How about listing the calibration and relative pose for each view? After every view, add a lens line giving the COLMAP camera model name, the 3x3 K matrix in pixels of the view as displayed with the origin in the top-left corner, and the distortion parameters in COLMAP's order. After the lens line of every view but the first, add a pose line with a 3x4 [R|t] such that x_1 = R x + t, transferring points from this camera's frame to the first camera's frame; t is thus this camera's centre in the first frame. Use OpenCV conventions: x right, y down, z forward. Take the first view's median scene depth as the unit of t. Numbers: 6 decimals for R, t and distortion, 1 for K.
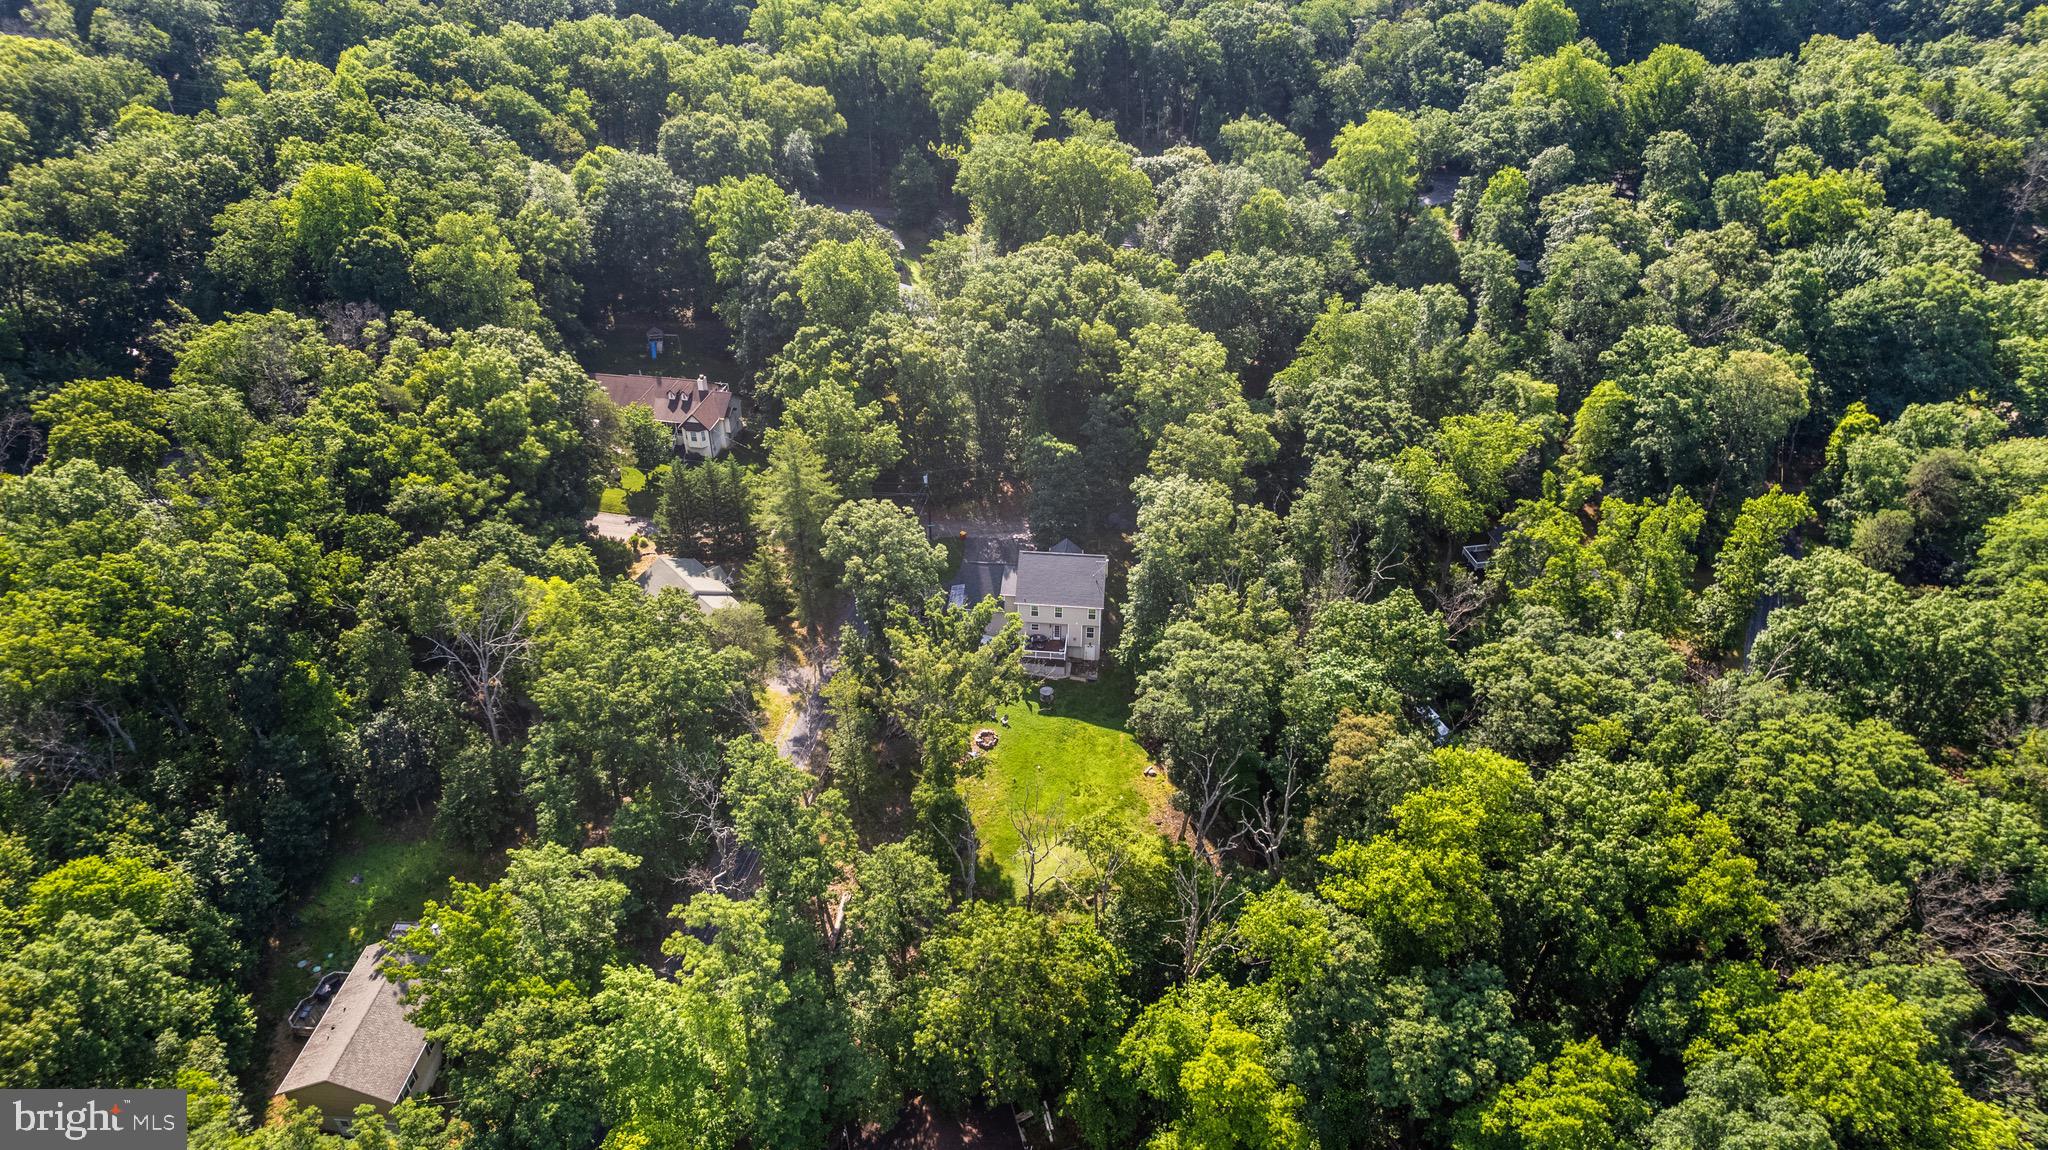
lens RADIAL K [[1305.0, 0, 1024.0], [0, 1305.0, 575.0], [0, 0, 1]] dist [-0.086015, 0.078939]
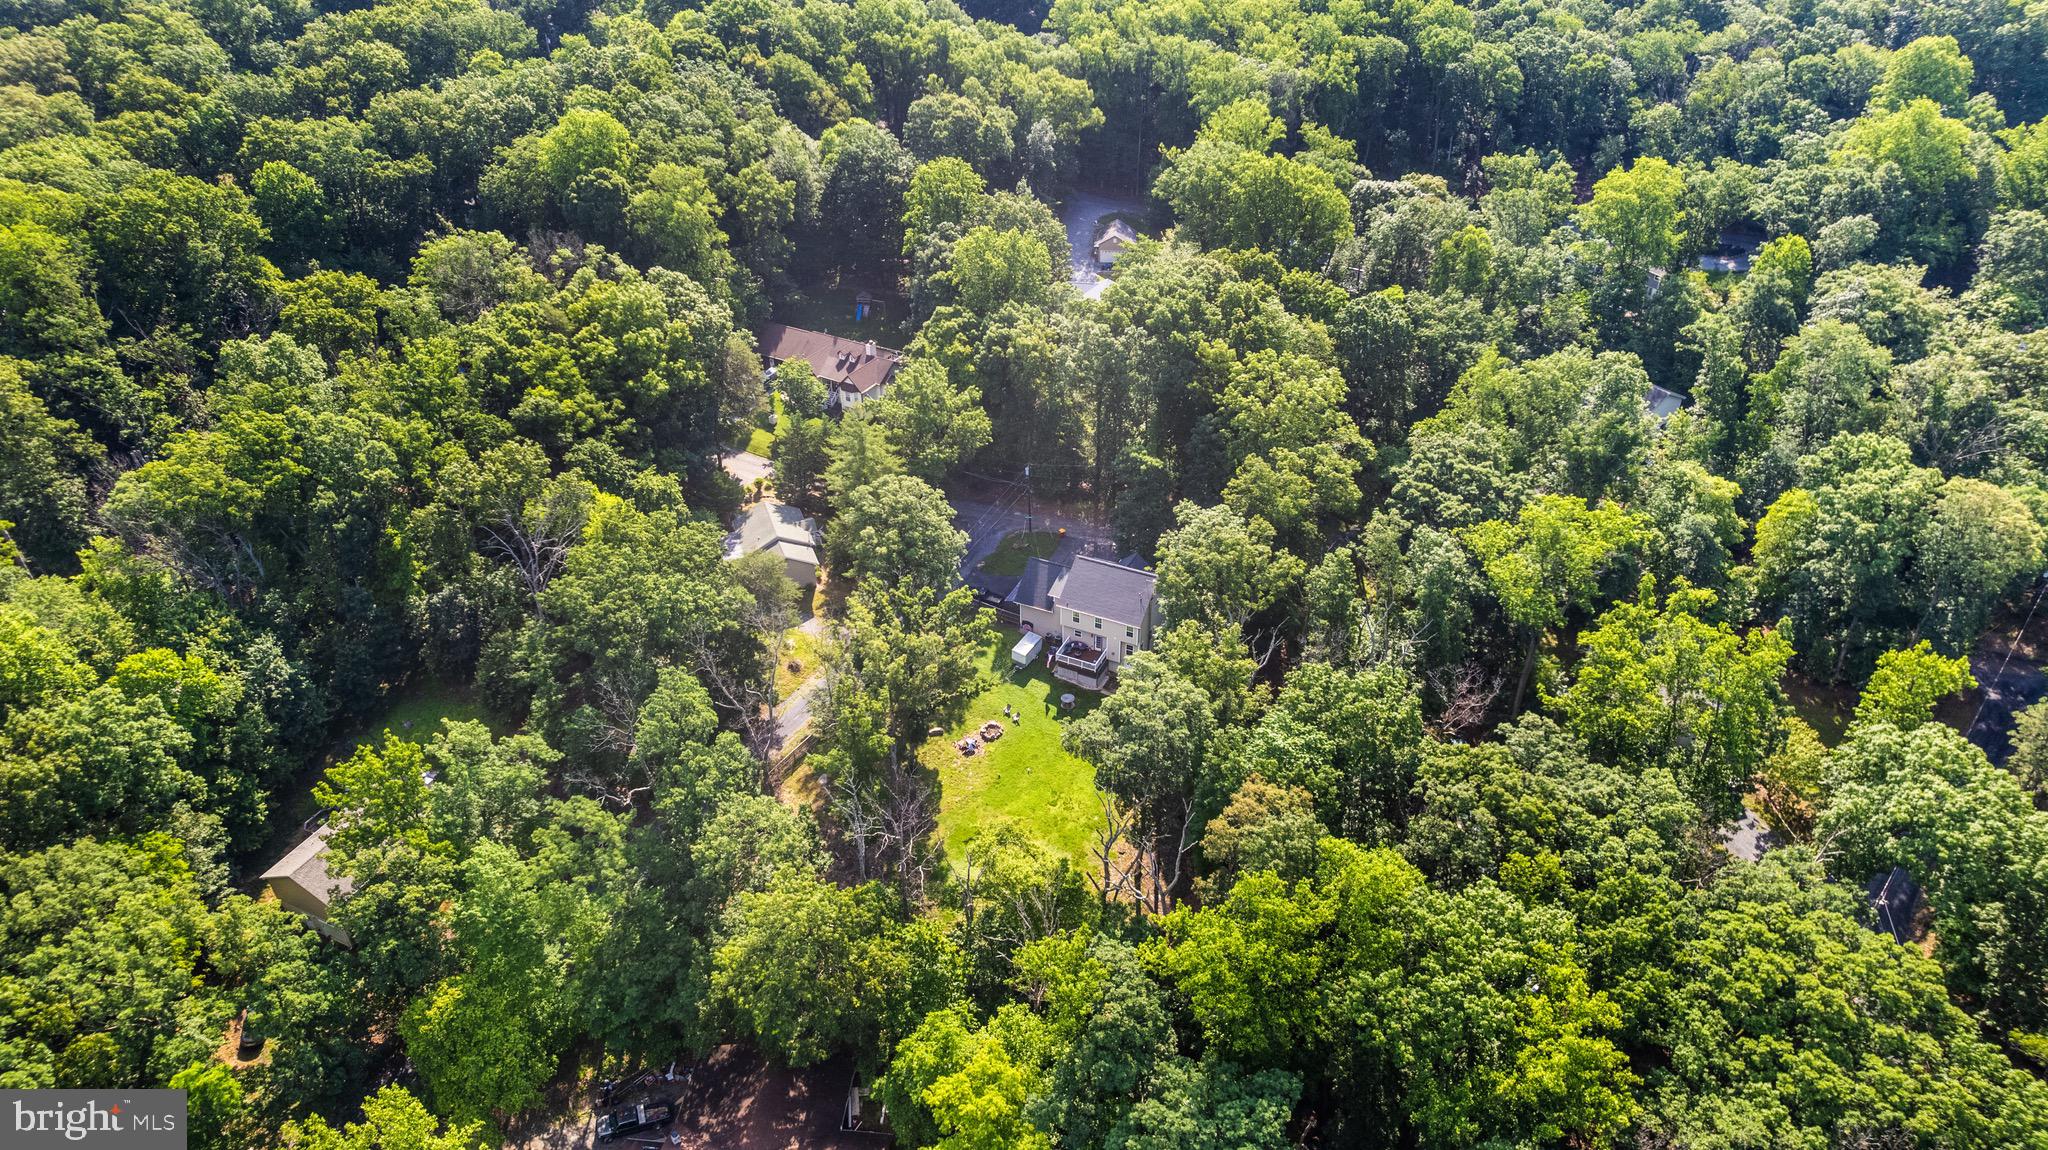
lens RADIAL K [[1305.0, 0, 1024.0], [0, 1305.0, 575.0], [0, 0, 1]] dist [-0.086015, 0.078939]
pose [[0.939585, 0.186574, -0.287001, 0.229883], [-0.186341, 0.982075, 0.028385, -0.022926], [0.287152, 0.026810, 0.957510, 0.034420]]
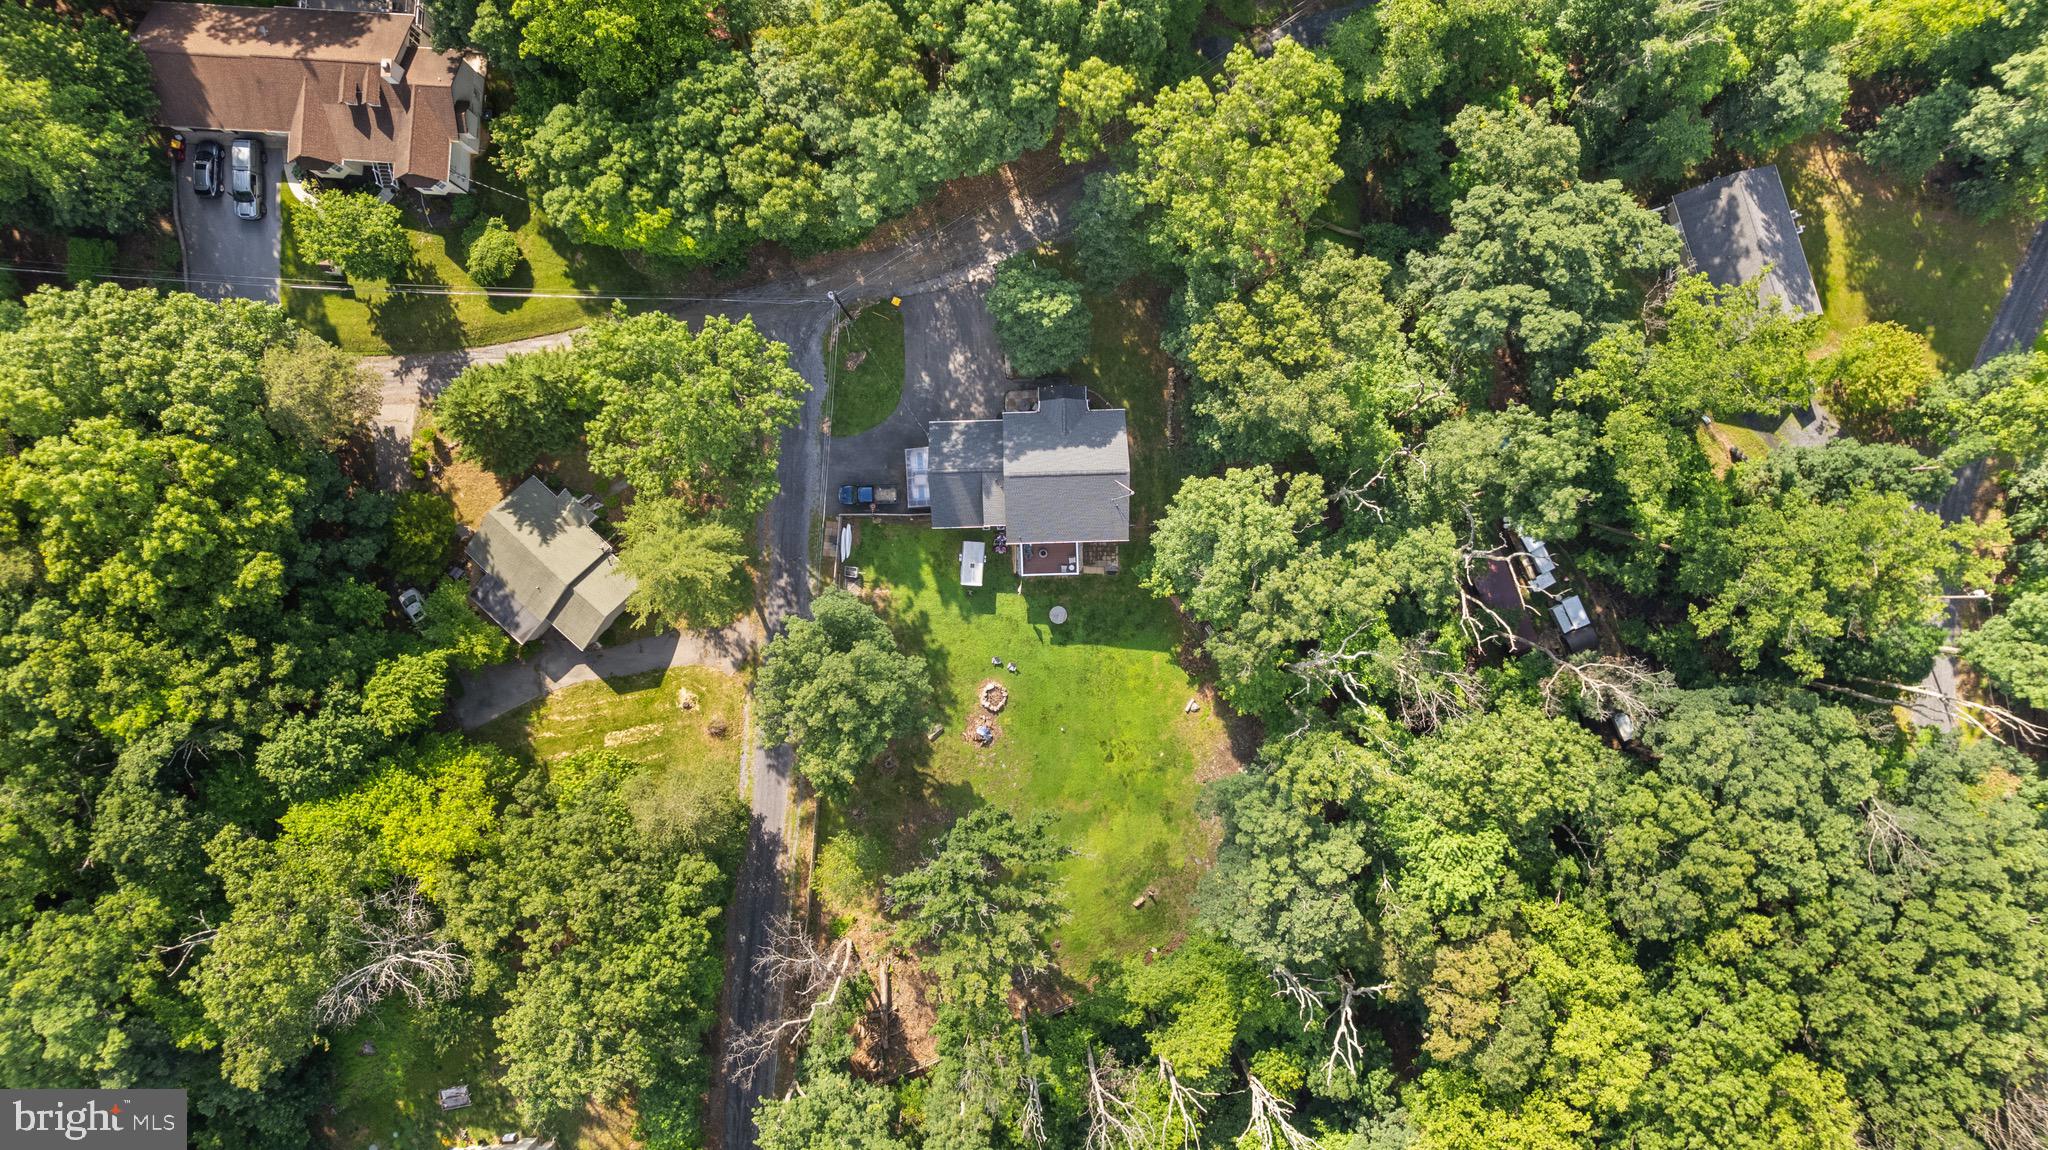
lens RADIAL K [[1305.0, 0, 1024.0], [0, 1305.0, 575.0], [0, 0, 1]] dist [-0.086015, 0.078939]
pose [[0.991733, -0.128242, -0.004418, 0.003302], [0.077099, 0.568004, 0.819407, -0.515926], [-0.102573, -0.812973, 0.573196, 0.519937]]
